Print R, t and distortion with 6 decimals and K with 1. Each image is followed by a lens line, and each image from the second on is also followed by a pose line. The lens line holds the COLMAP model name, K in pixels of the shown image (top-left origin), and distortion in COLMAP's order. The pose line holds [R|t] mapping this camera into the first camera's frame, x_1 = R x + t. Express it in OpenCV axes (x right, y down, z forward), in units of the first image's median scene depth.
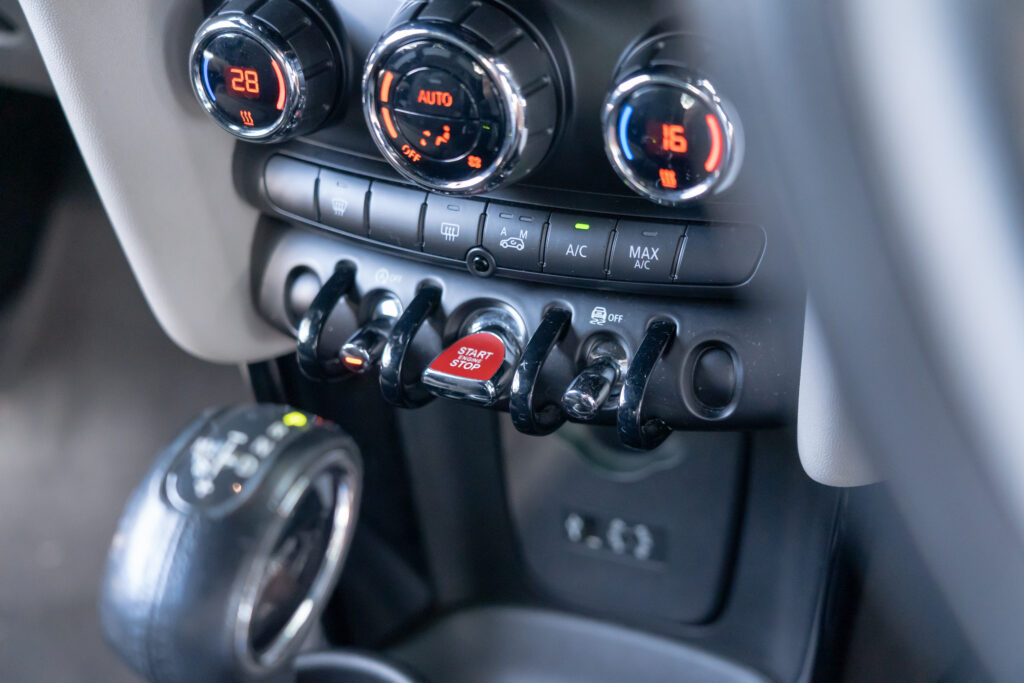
lens RADIAL K [[1778.9, 0, 513.4], [0, 1778.9, 341.6], [0, 0, 1]] dist [-0.030100, 0.000000]
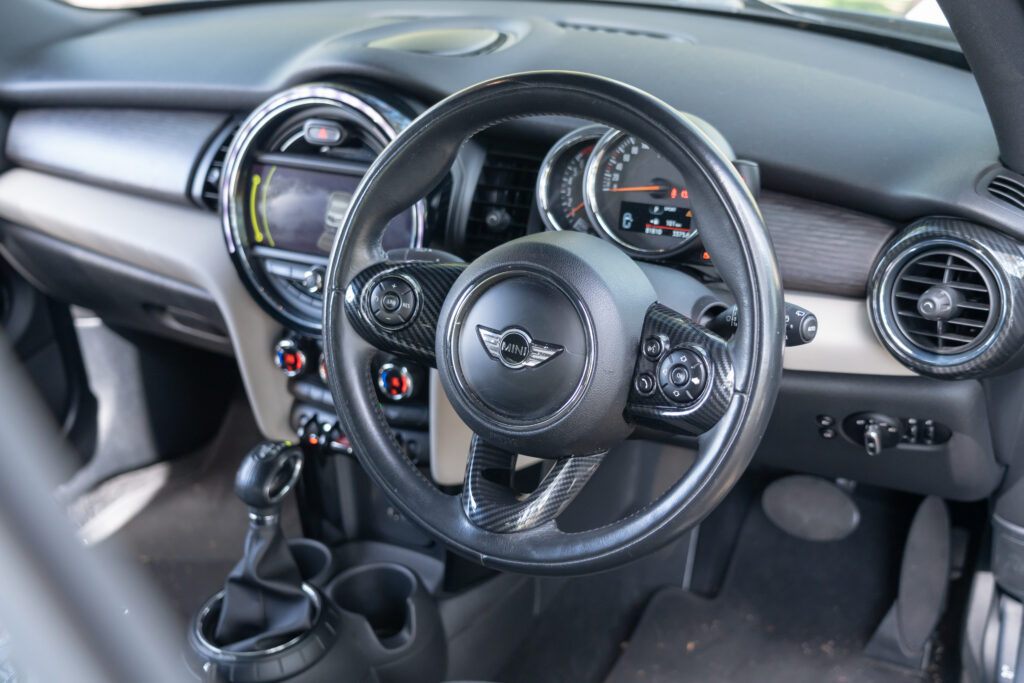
lens RADIAL K [[1283.0, 0, 518.6], [0, 1283.0, 341.7], [0, 0, 1]] dist [0.043147, 0.000000]
pose [[0.996969, 0.070968, -0.031871, 0.405855], [-0.075210, 0.983978, -0.161650, 0.212041], [0.019888, 0.163557, 0.986333, -1.621779]]
